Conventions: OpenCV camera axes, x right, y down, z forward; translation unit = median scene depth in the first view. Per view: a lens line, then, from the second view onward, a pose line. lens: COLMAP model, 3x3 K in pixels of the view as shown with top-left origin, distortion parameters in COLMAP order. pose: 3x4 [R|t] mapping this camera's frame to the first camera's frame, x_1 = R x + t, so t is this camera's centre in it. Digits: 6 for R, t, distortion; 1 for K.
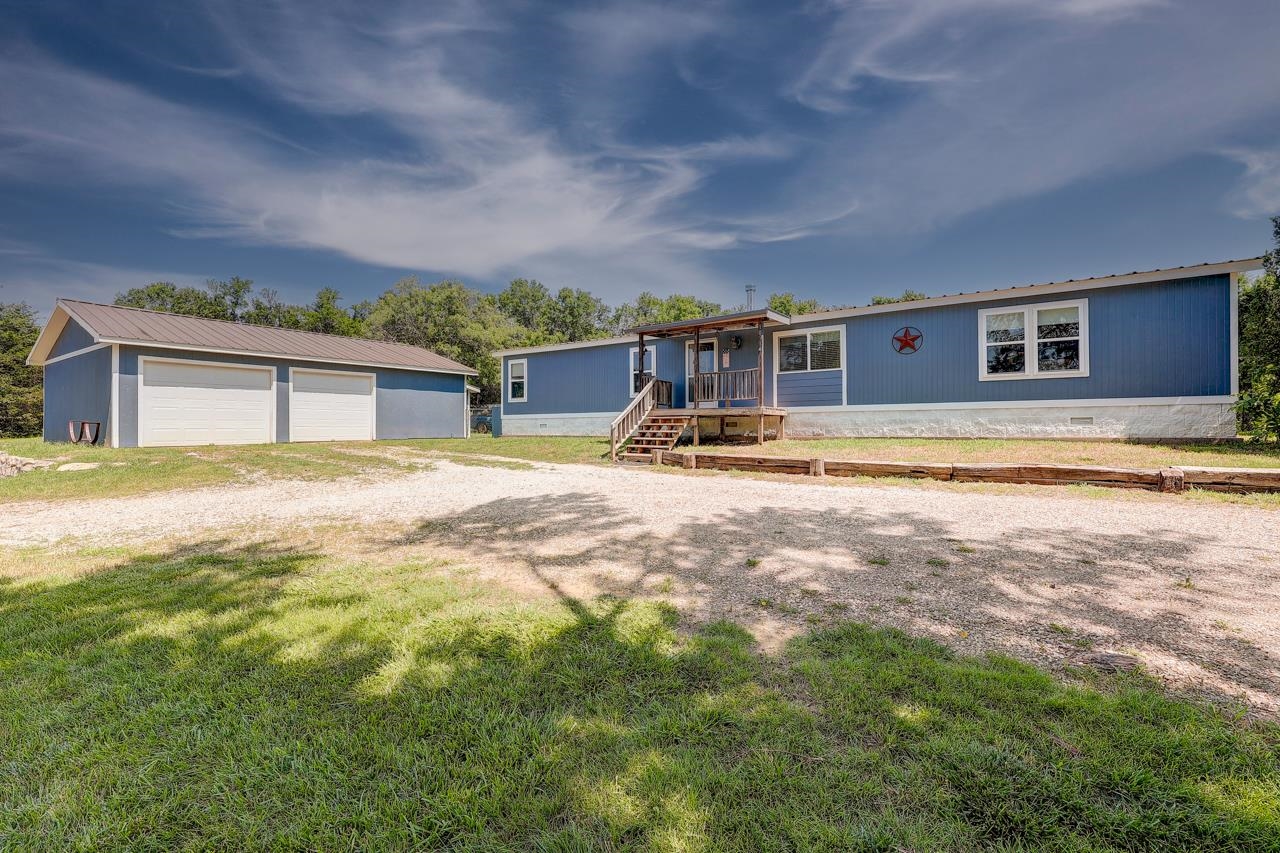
lens RADIAL K [[527.7, 0, 649.1], [0, 527.7, 423.8], [0, 0, 1]] dist [-0.000518, -0.000285]
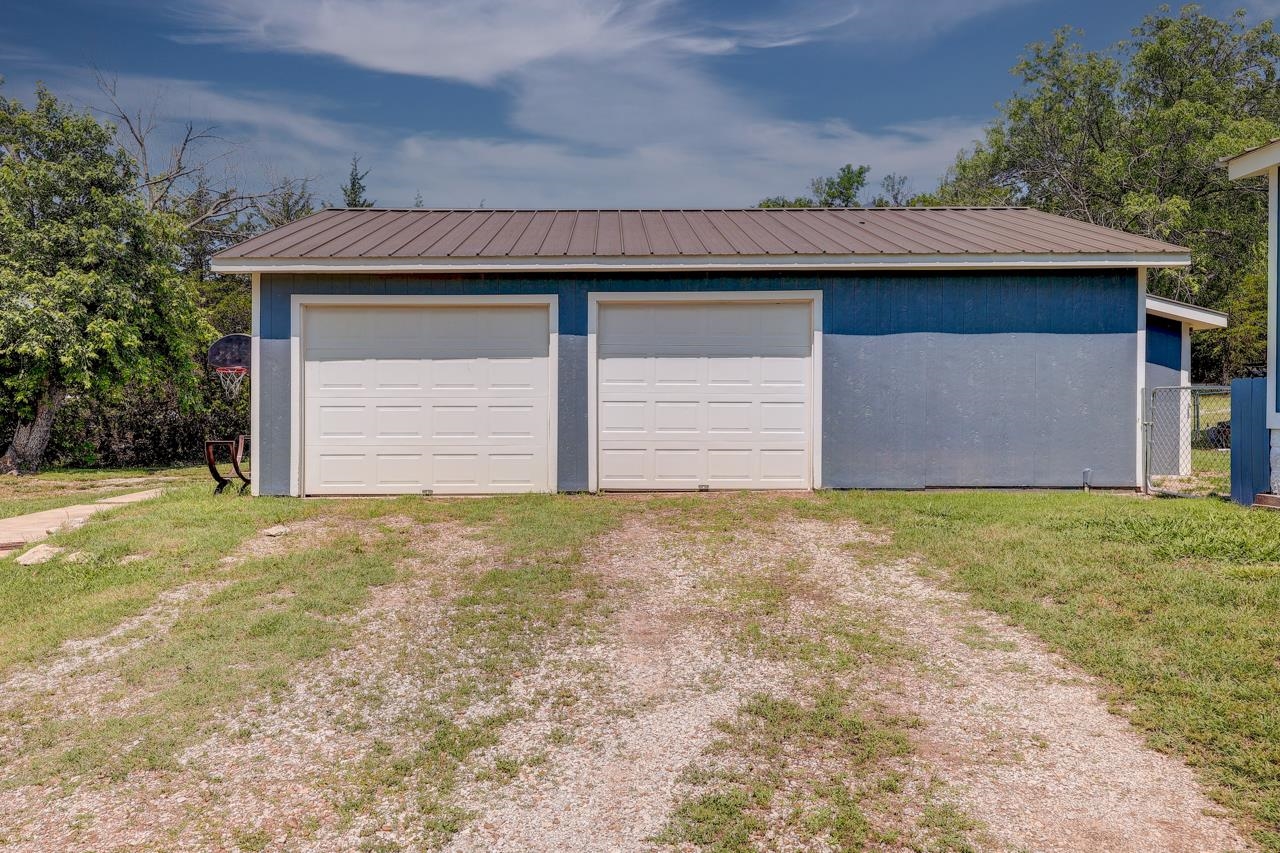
lens RADIAL K [[941.7, 0, 640.0], [0, 941.7, 426.5], [0, 0, 1]] dist [0.004594, -0.000937]
pose [[0.571170, 0.016666, -0.820663, -0.096692], [0.006125, 0.999680, 0.024564, -0.025225], [0.820809, -0.019056, 0.570885, 0.568751]]
